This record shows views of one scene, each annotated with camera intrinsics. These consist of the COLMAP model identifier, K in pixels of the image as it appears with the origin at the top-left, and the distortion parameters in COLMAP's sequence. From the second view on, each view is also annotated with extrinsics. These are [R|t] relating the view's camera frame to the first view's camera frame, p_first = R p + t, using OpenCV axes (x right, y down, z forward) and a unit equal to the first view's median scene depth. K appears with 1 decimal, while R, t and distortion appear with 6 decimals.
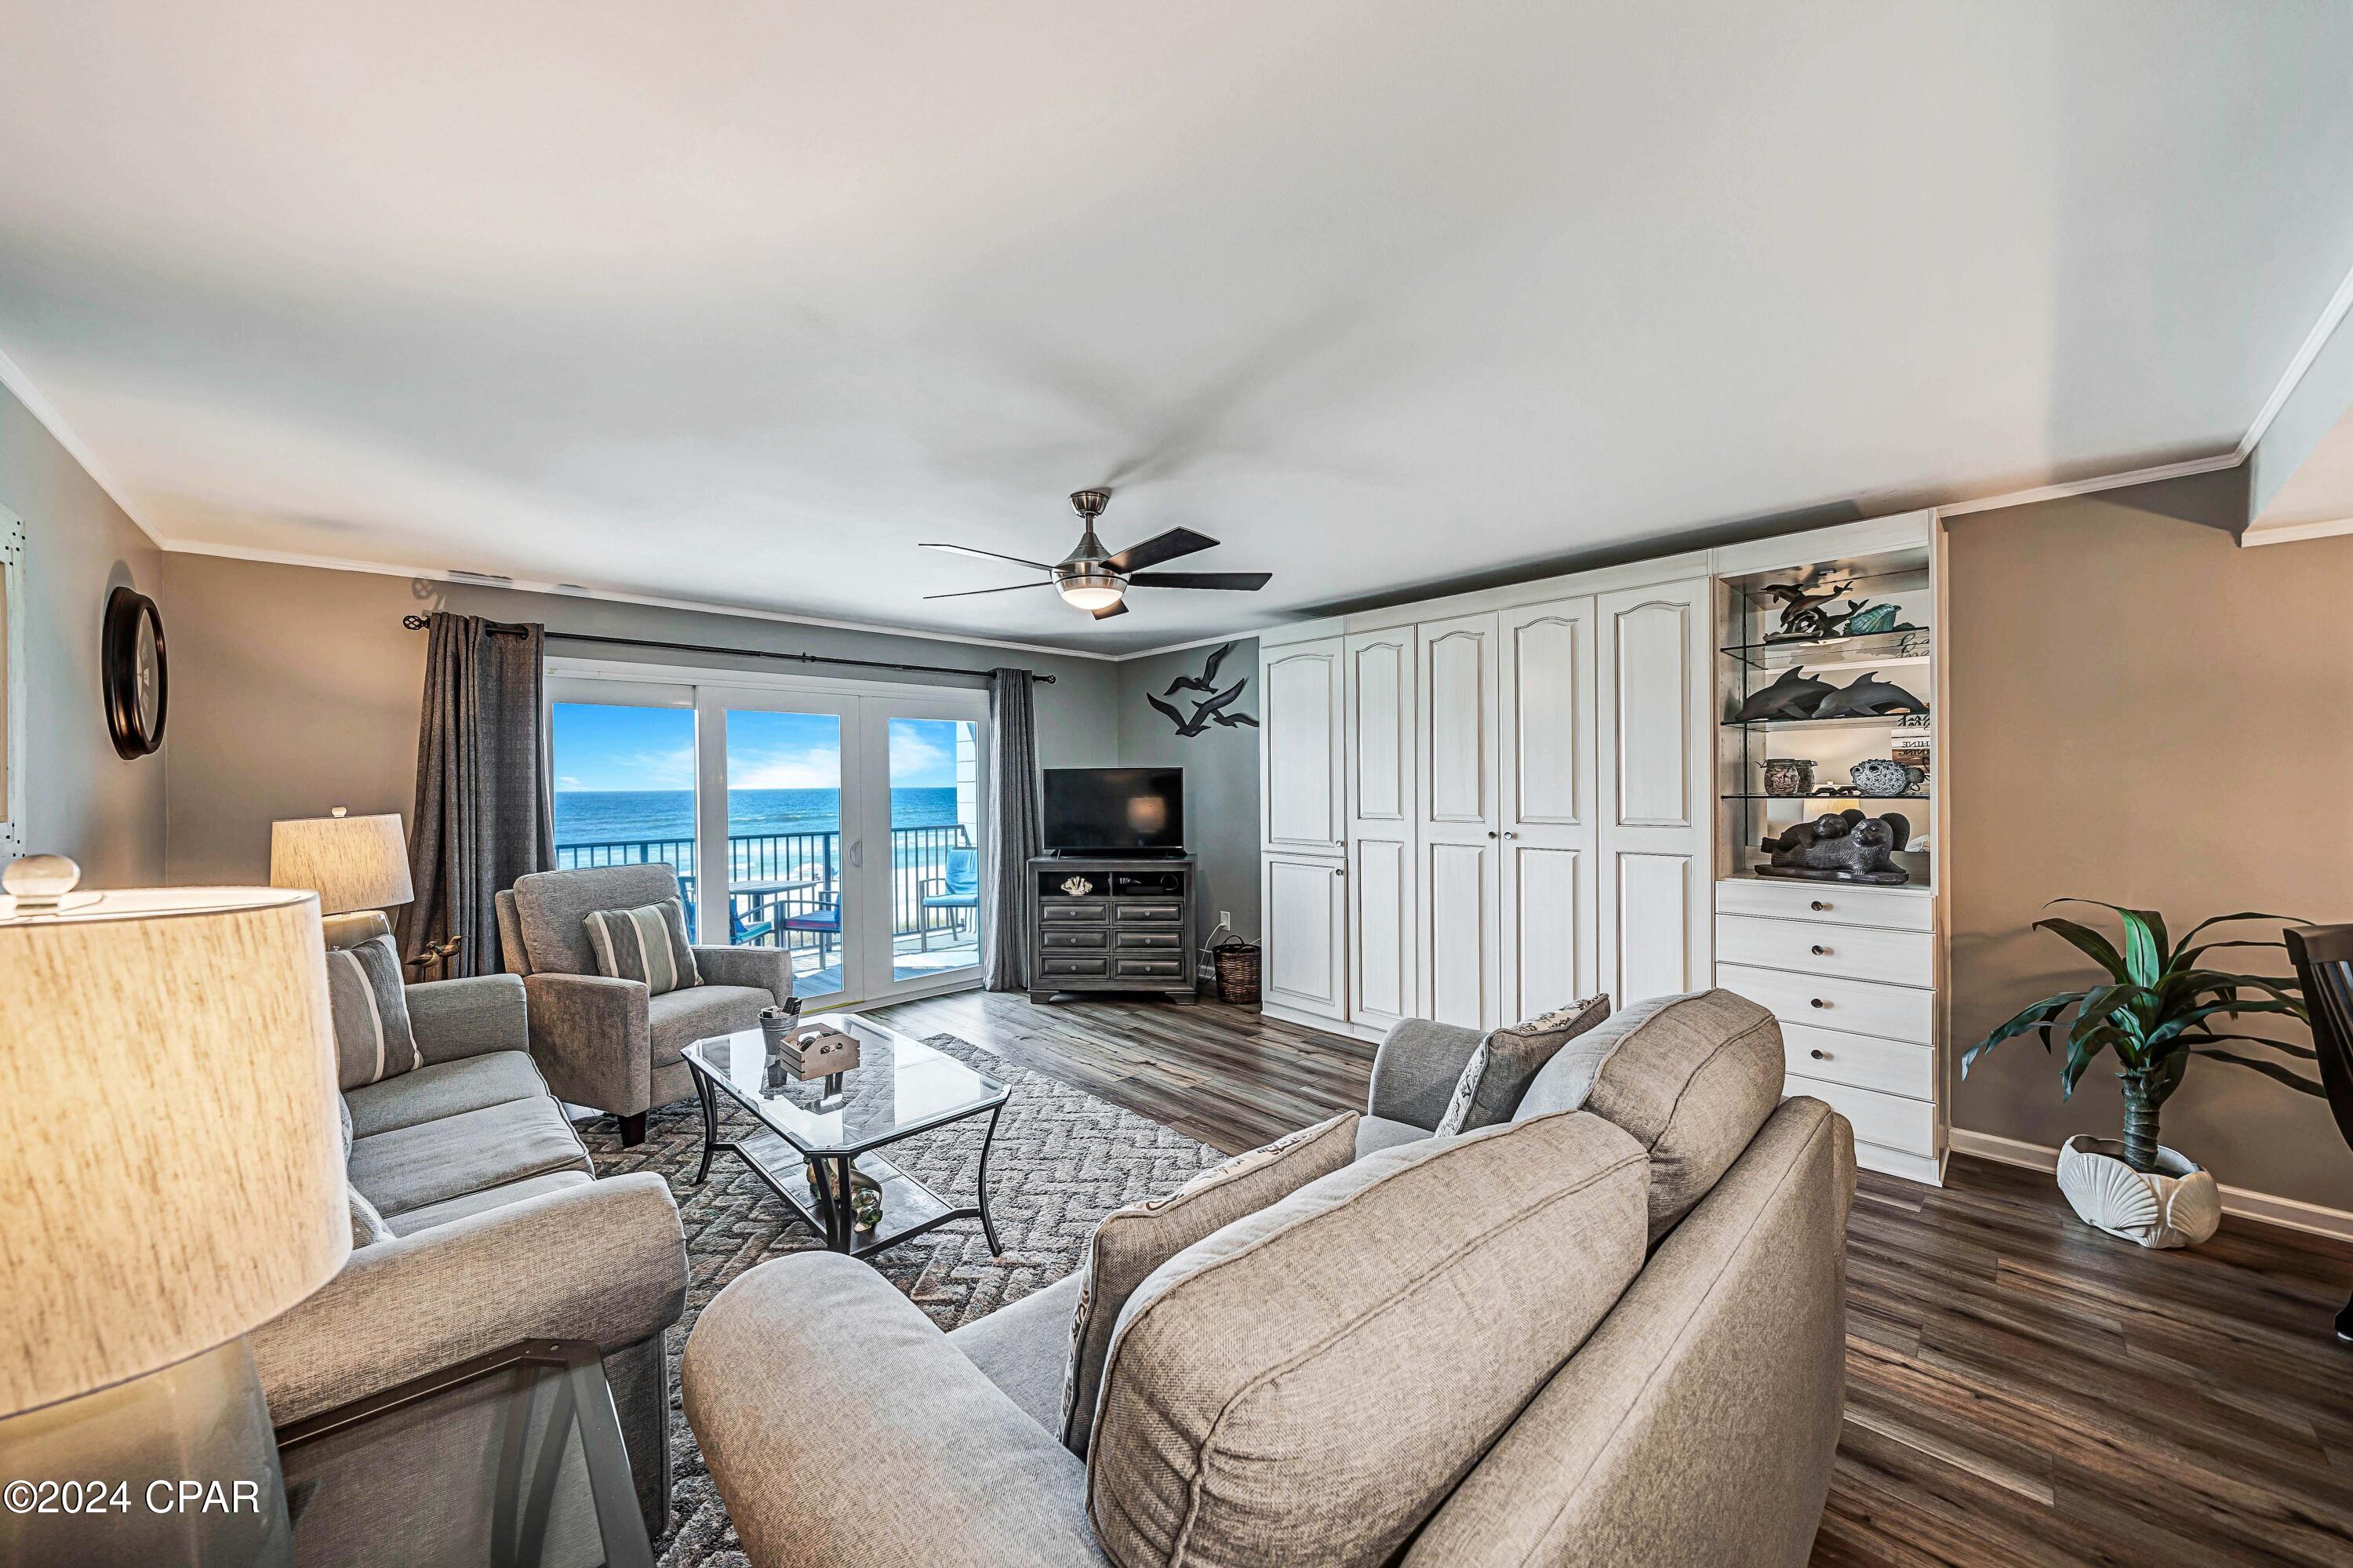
lens RADIAL K [[820.2, 0, 1160.9], [0, 820.2, 791.6], [0, 0, 1]] dist [-0.005804, 0.000629]
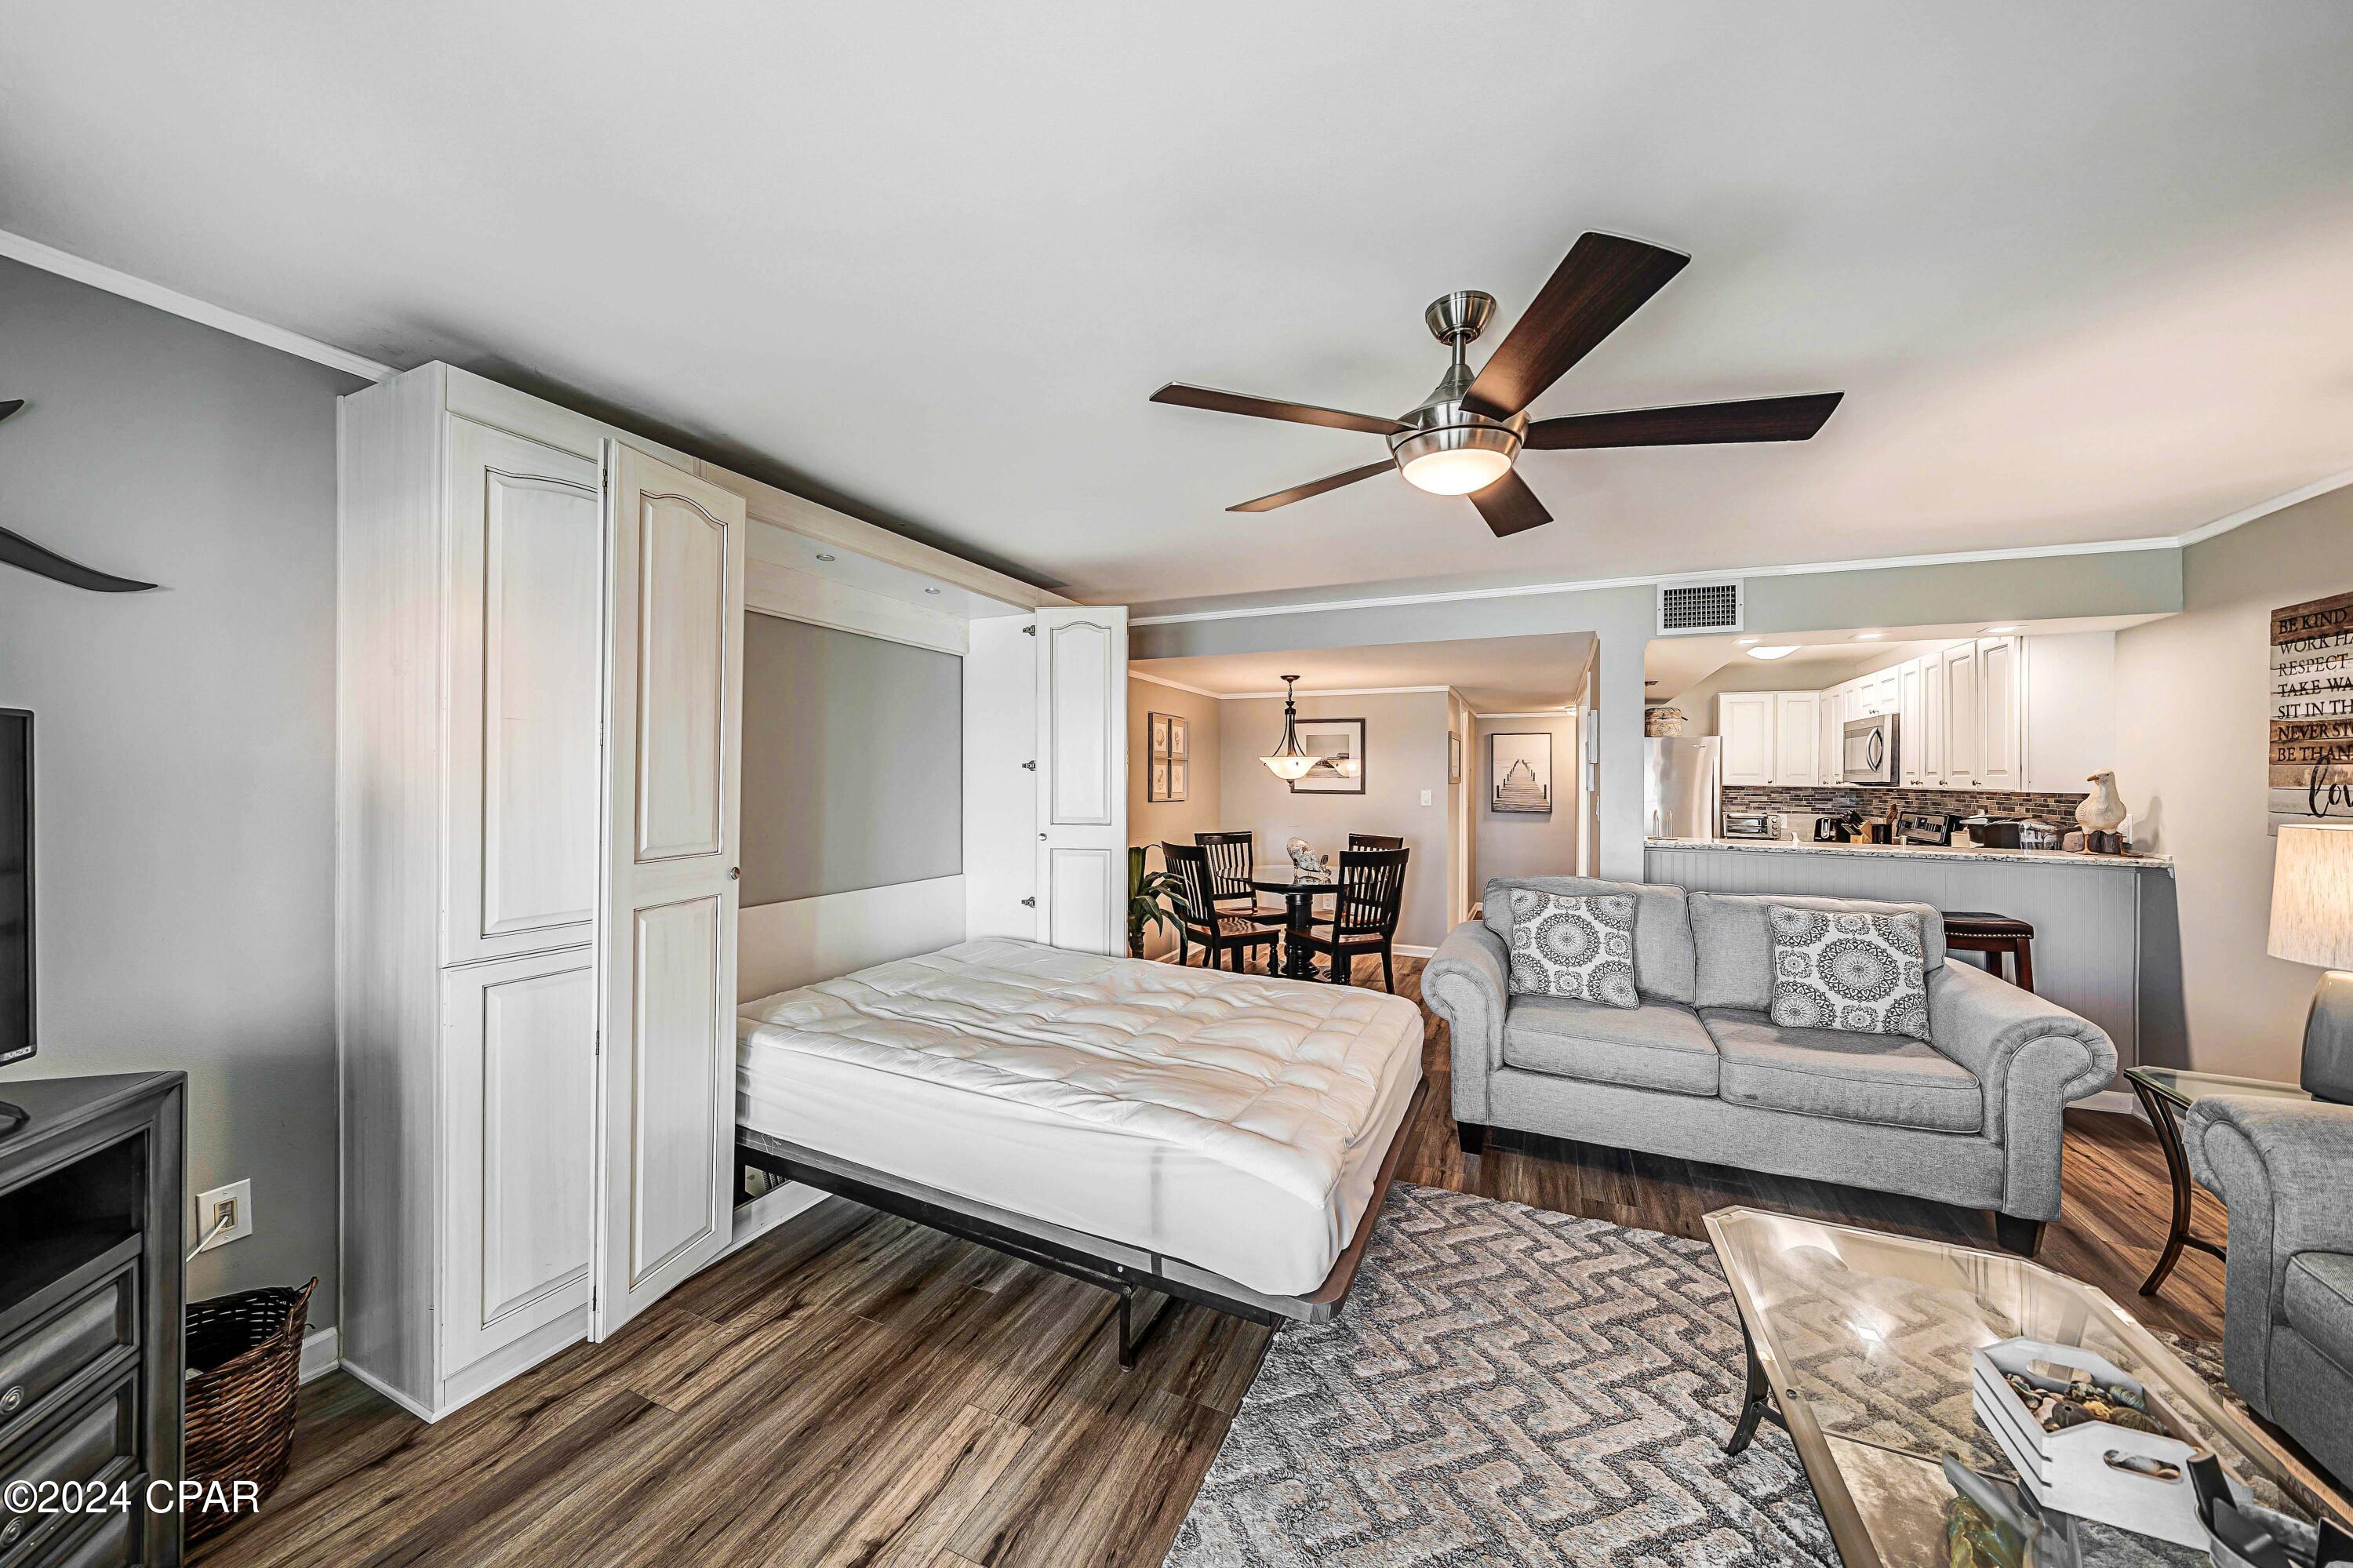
lens RADIAL K [[820.2, 0, 1161.6], [0, 820.2, 767.9], [0, 0, 1]] dist [-0.005804, 0.000629]
pose [[-0.365422, 0.021262, 0.930599, -0.434132], [0.008039, 0.999774, -0.019686, -0.007899], [-0.930807, 0.000288, -0.365511, 1.090034]]
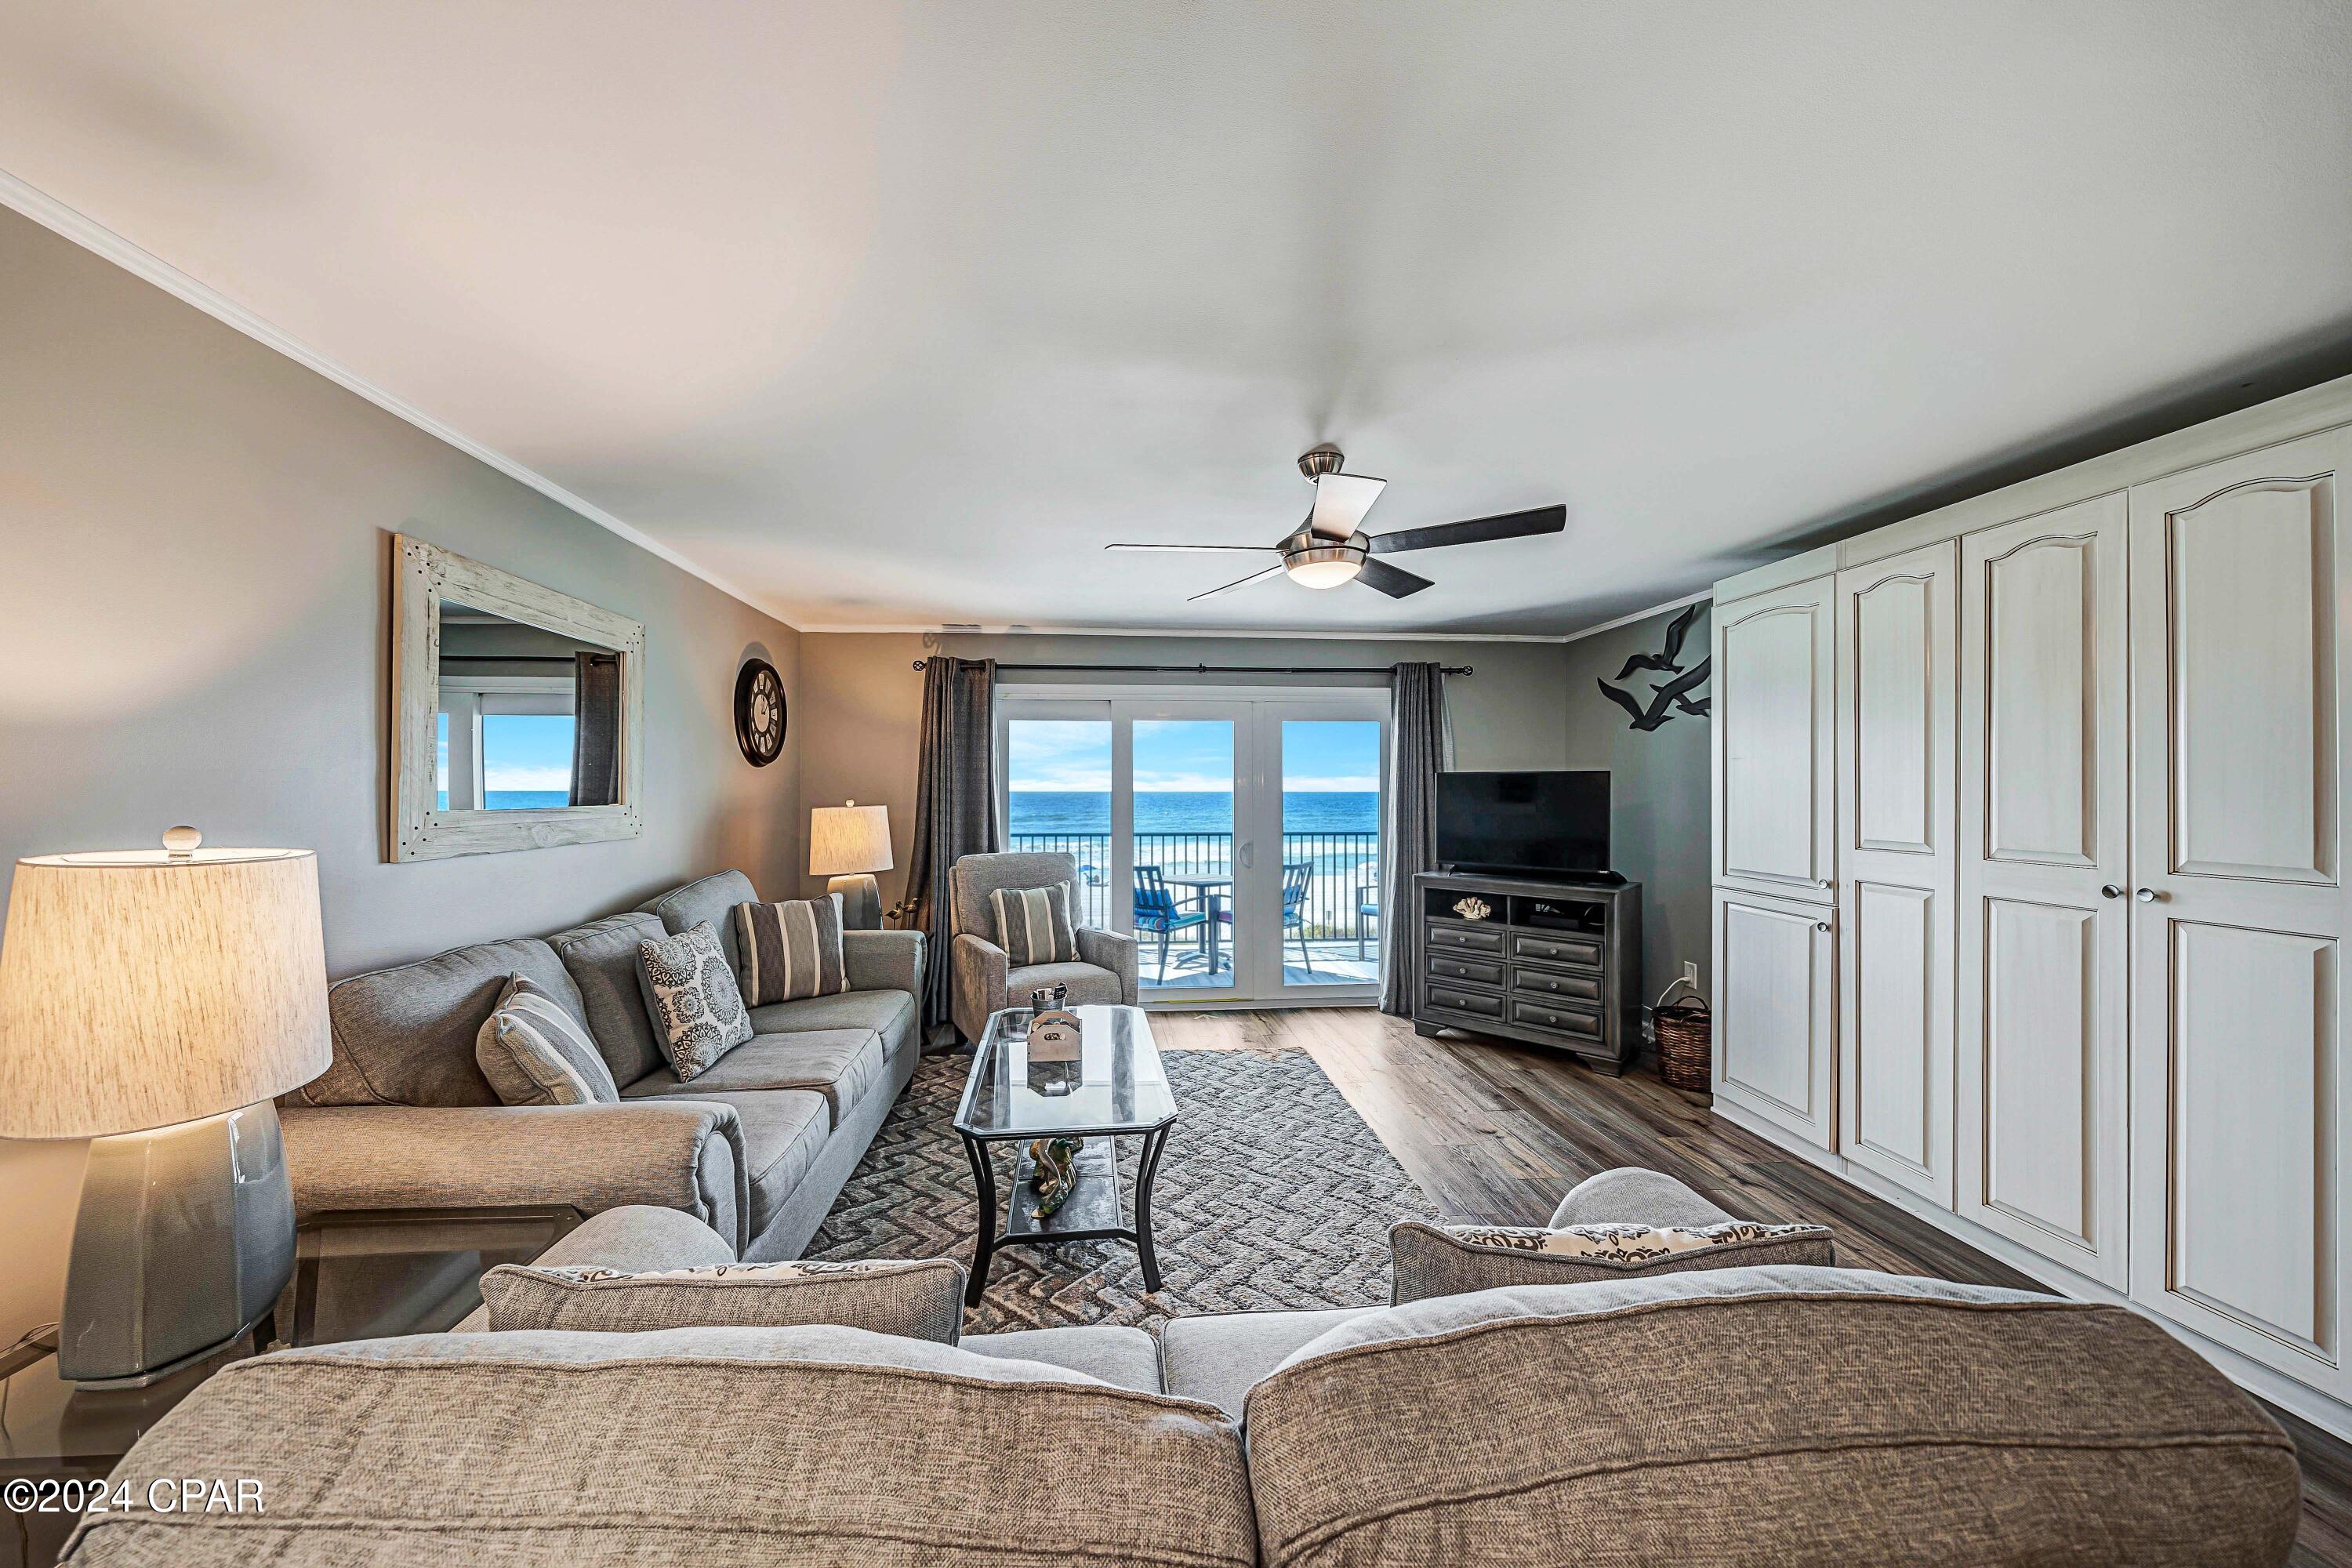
lens RADIAL K [[819.9, 0, 1157.2], [0, 819.9, 790.9], [0, 0, 1]] dist [-0.005804, 0.000629]
pose [[0.782786, 0.013386, -0.622147, 0.240957], [-0.015709, 0.999875, 0.001748, -0.006333], [0.622092, 0.008405, 0.782899, 0.166494]]
